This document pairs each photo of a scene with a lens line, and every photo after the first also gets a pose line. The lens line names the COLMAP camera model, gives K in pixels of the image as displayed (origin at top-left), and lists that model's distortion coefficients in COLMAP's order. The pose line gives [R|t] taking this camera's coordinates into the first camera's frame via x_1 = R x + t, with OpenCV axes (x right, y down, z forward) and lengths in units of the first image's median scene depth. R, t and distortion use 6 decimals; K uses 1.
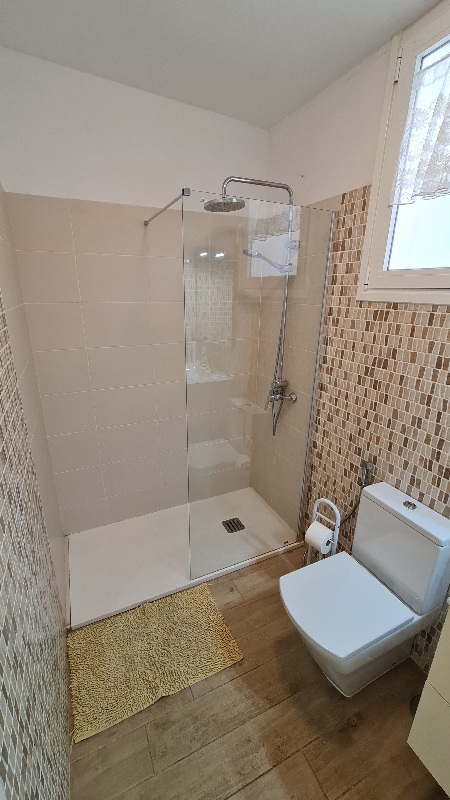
lens RADIAL K [[325.1, 0, 224.1], [0, 325.1, 400.0], [0, 0, 1]] dist [-0.011518, 0.000022]
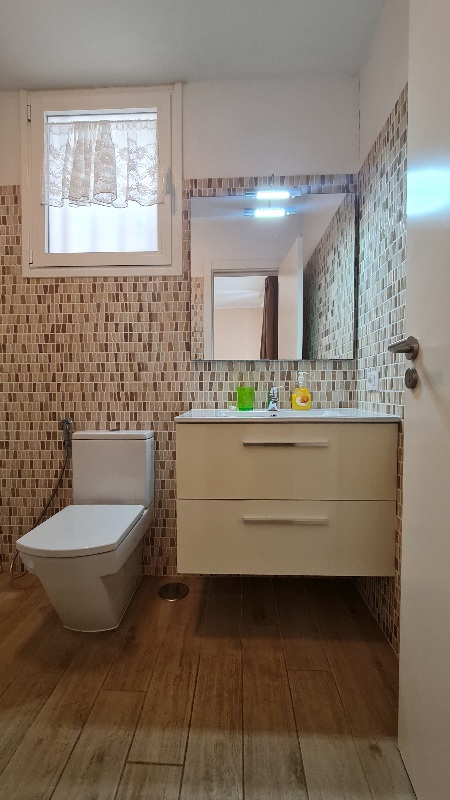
lens RADIAL K [[325.1, 0, 224.6], [0, 325.1, 398.7], [0, 0, 1]] dist [-0.011518, 0.000022]
pose [[0.461975, -0.047659, 0.885611, -0.292298], [0.288470, 0.952333, -0.099229, 0.427199], [-0.838668, 0.301314, 0.453703, 0.056692]]
